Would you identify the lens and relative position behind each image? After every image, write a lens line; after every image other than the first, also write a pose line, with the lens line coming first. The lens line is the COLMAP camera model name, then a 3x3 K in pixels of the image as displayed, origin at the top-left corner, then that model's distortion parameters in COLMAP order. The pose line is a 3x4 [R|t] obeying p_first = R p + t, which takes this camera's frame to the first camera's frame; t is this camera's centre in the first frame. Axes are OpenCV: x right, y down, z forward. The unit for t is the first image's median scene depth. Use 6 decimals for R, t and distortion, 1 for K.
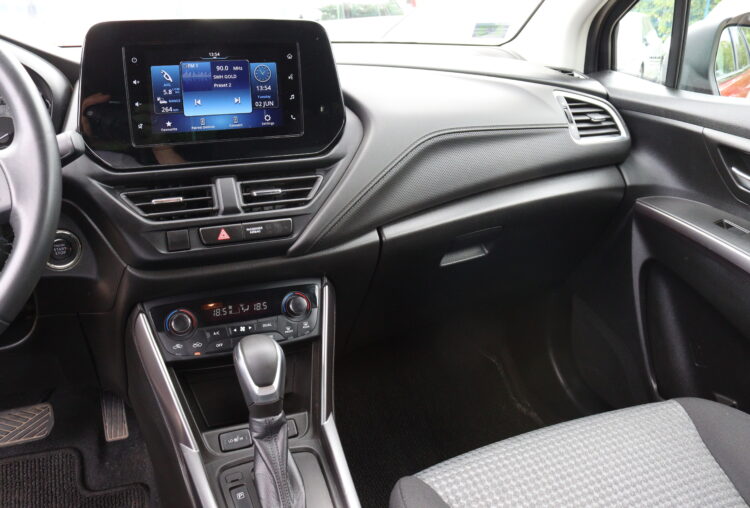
lens RADIAL K [[636.0, 0, 377.1], [0, 636.0, 245.8], [0, 0, 1]] dist [-0.159335, 0.115124]
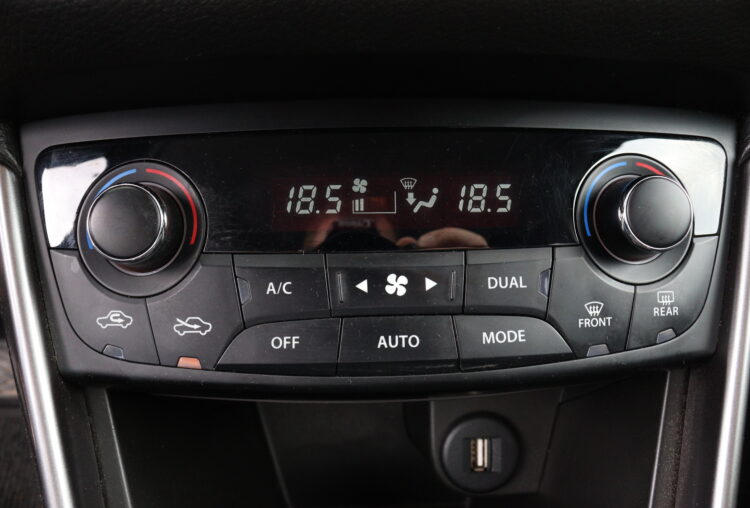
lens RADIAL K [[636.0, 0, 375.0], [0, 636.0, 250.3], [0, 0, 1]] dist [-0.159335, 0.115124]
pose [[0.942772, 0.145847, -0.299850, -0.153419], [-0.105215, 0.983444, 0.147536, 0.086524], [0.316403, -0.107545, 0.942509, 0.778902]]
